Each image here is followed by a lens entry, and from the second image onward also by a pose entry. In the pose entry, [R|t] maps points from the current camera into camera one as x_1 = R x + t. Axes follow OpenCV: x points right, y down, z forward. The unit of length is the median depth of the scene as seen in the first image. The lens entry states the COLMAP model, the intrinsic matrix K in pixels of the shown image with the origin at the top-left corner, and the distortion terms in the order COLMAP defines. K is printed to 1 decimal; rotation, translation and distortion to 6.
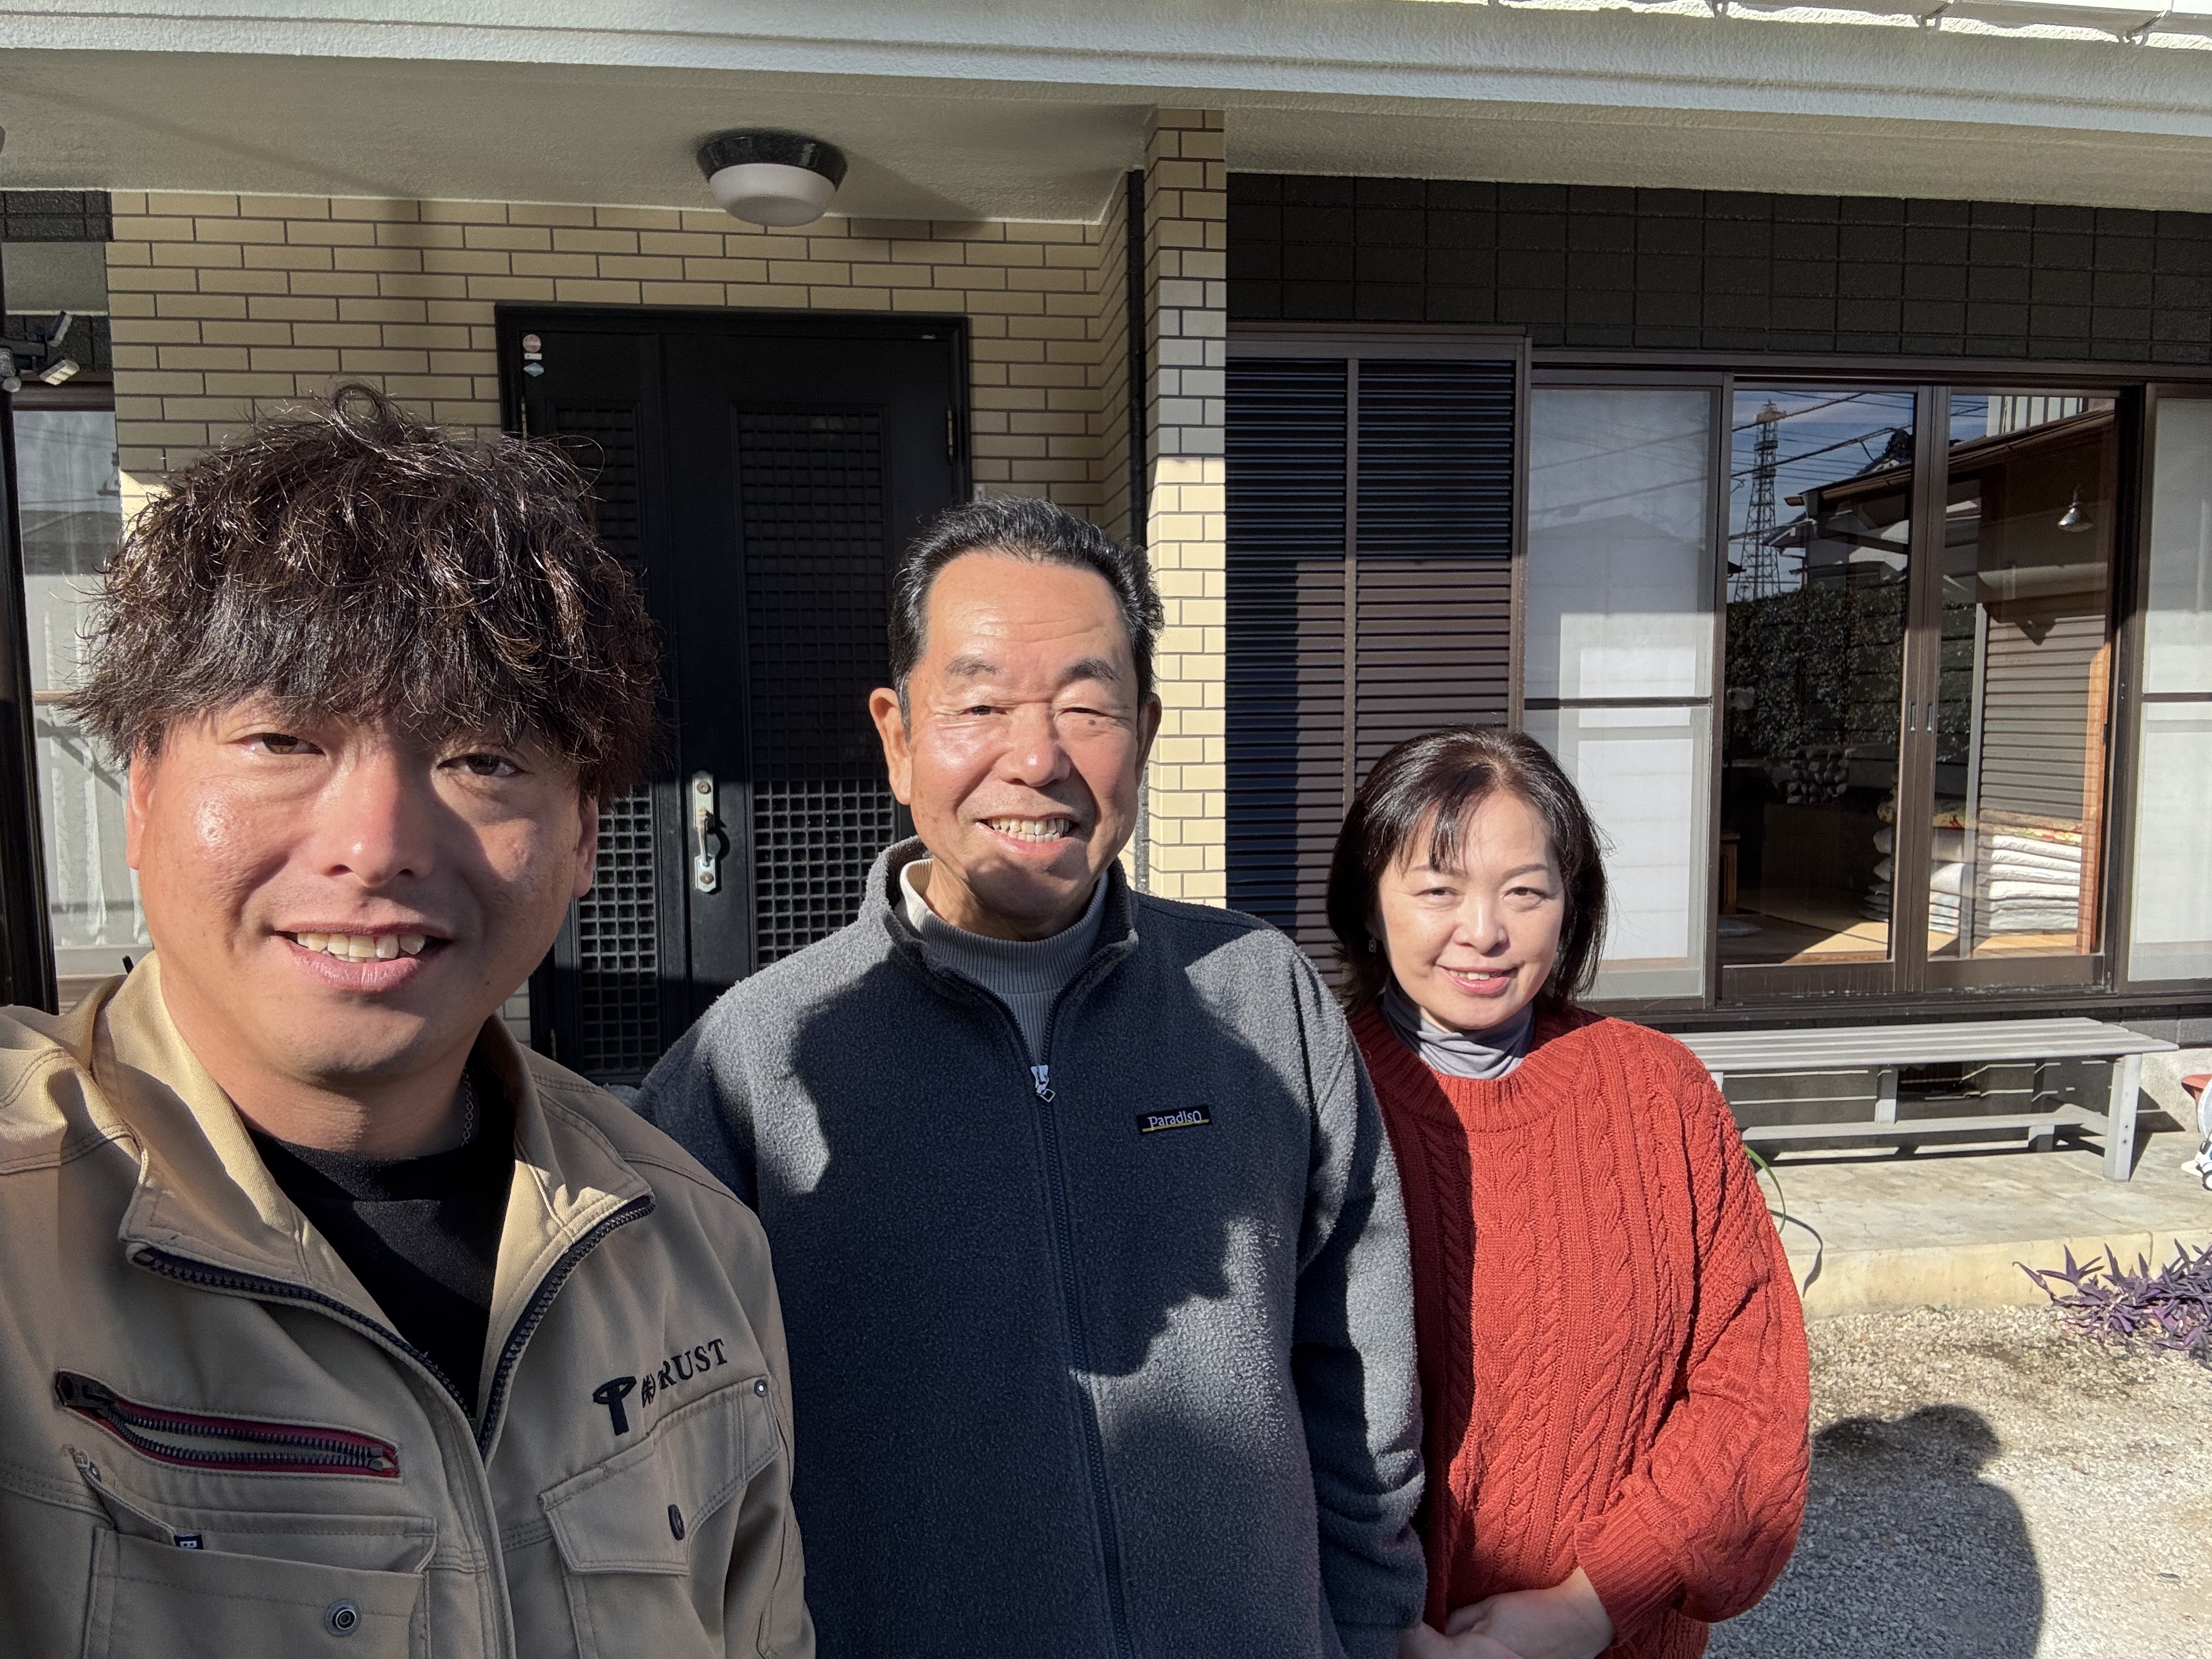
lens RADIAL K [[1540.0, 0, 1099.6], [0, 1540.0, 863.0], [0, 0, 1]] dist [0.089917, -0.125282]
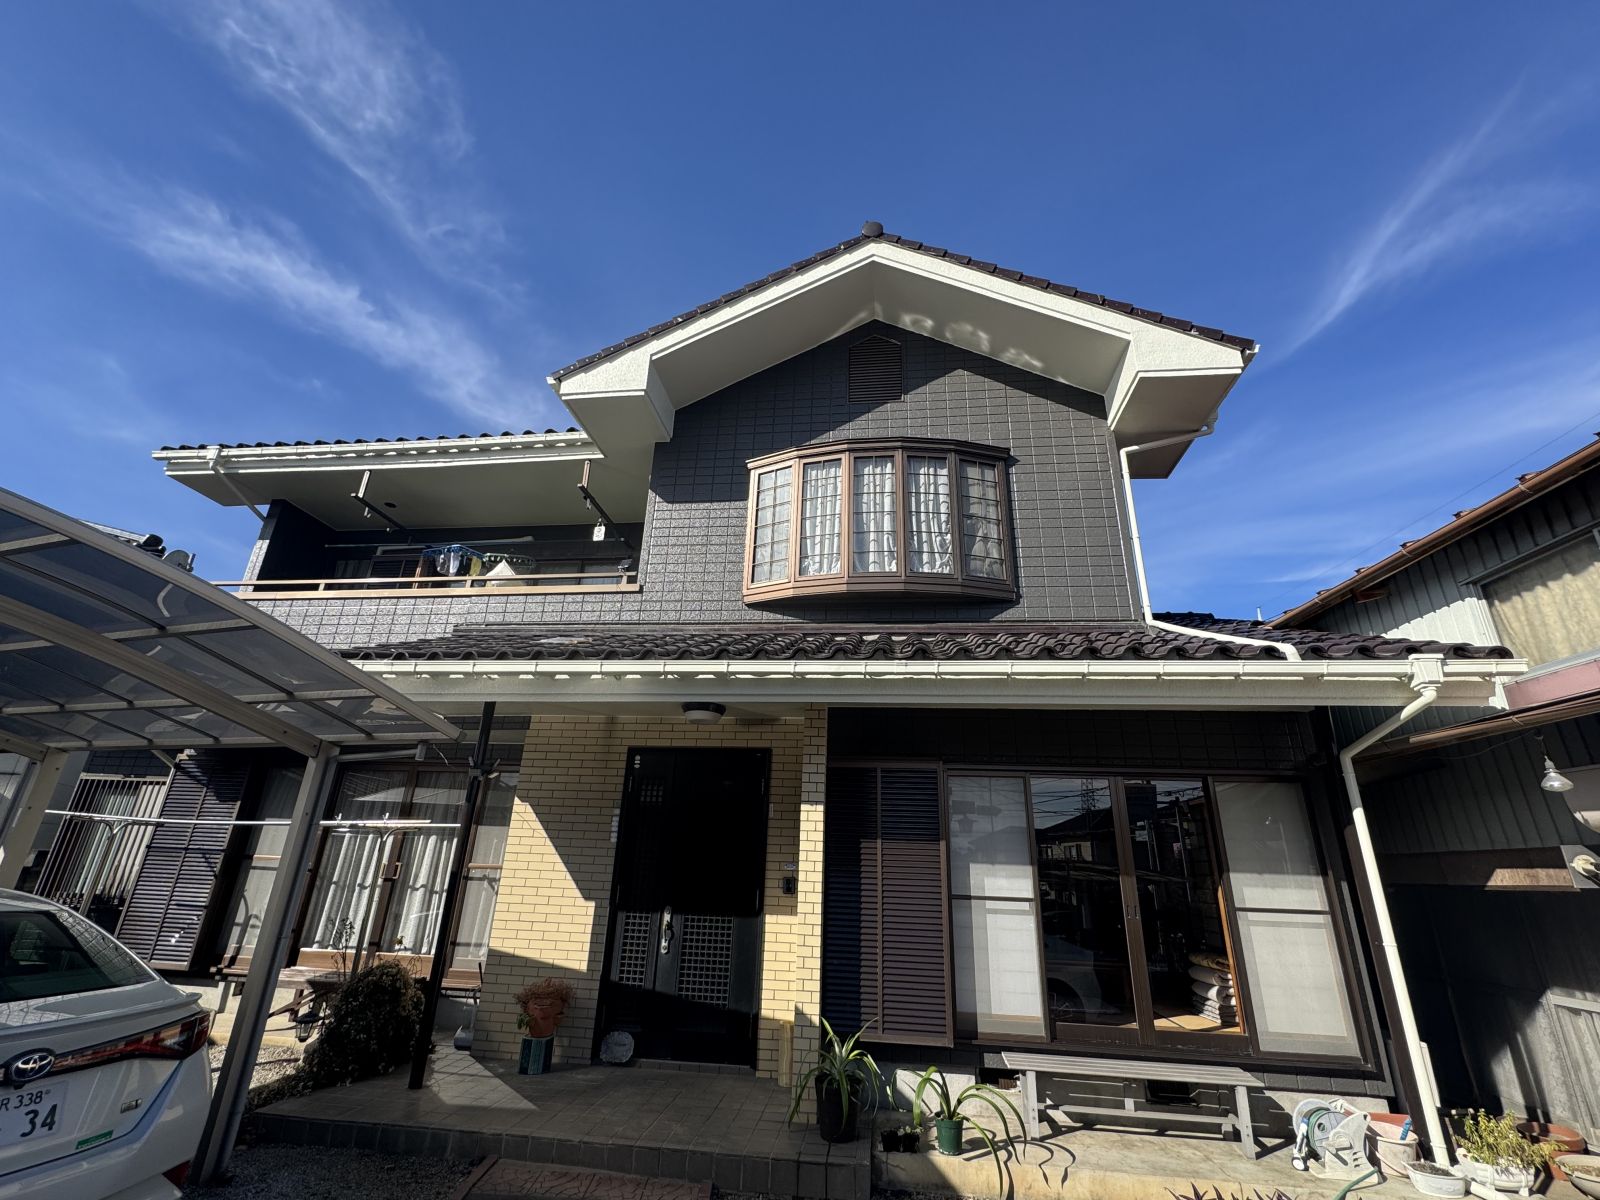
lens RADIAL K [[703.8, 0, 800.0], [0, 703.8, 600.0], [0, 0, 1]] dist [0.001052, -0.000484]
pose [[0.964711, -0.051328, -0.258260, 0.353953], [-0.071685, 0.892572, -0.445170, -0.002601], [0.253366, 0.447974, 0.857395, -0.306605]]
